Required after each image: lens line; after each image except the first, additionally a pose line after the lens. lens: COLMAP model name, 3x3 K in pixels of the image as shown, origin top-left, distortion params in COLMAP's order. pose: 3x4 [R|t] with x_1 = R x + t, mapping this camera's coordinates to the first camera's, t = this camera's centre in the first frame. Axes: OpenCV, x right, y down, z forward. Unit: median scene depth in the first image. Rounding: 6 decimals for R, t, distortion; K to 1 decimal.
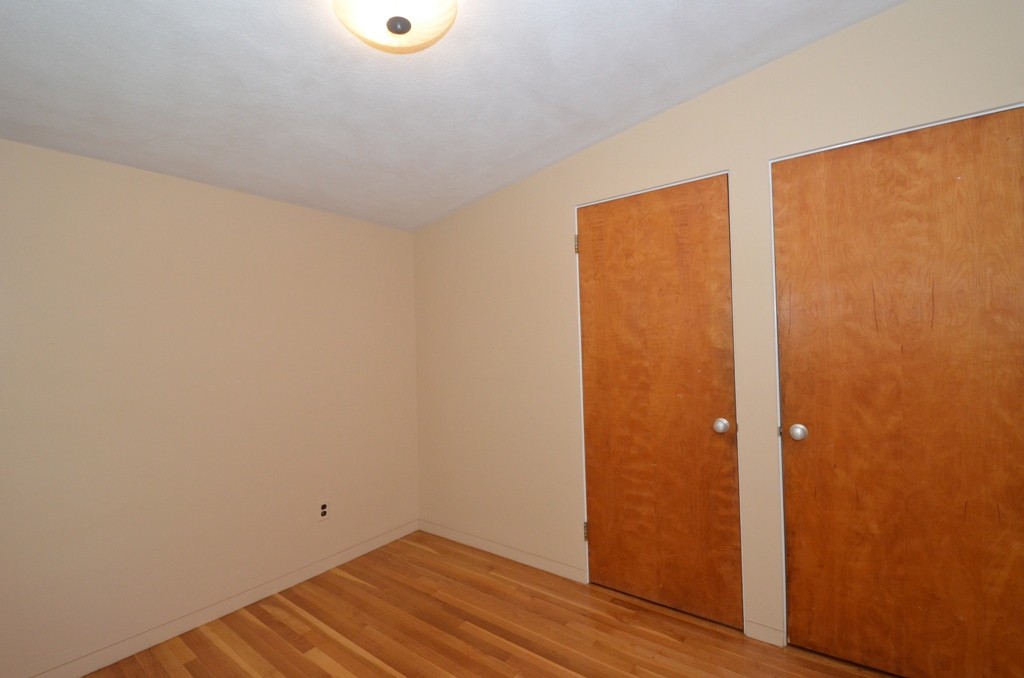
lens RADIAL K [[447.2, 0, 518.0], [0, 447.2, 336.0], [0, 0, 1]] dist [0.017941, -0.025383]
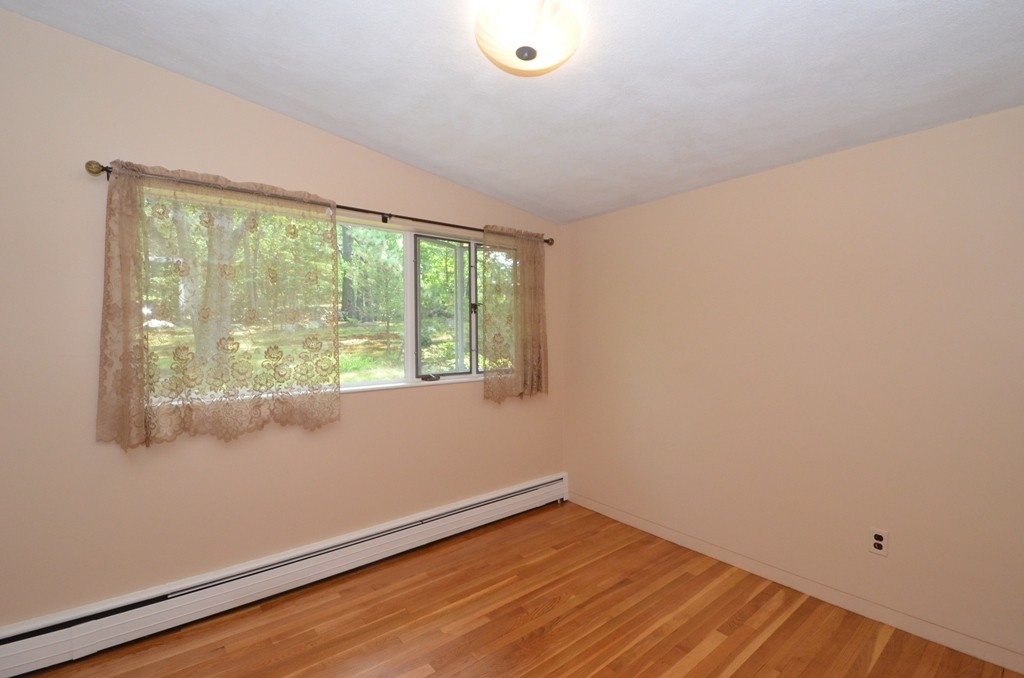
lens RADIAL K [[447.2, 0, 518.0], [0, 447.2, 336.0], [0, 0, 1]] dist [0.017941, -0.025383]
pose [[-0.244464, 0.031665, -0.969141, 0.513723], [0.033963, 0.999133, 0.024078, 0.004955], [0.969063, -0.027028, -0.245328, 0.723247]]
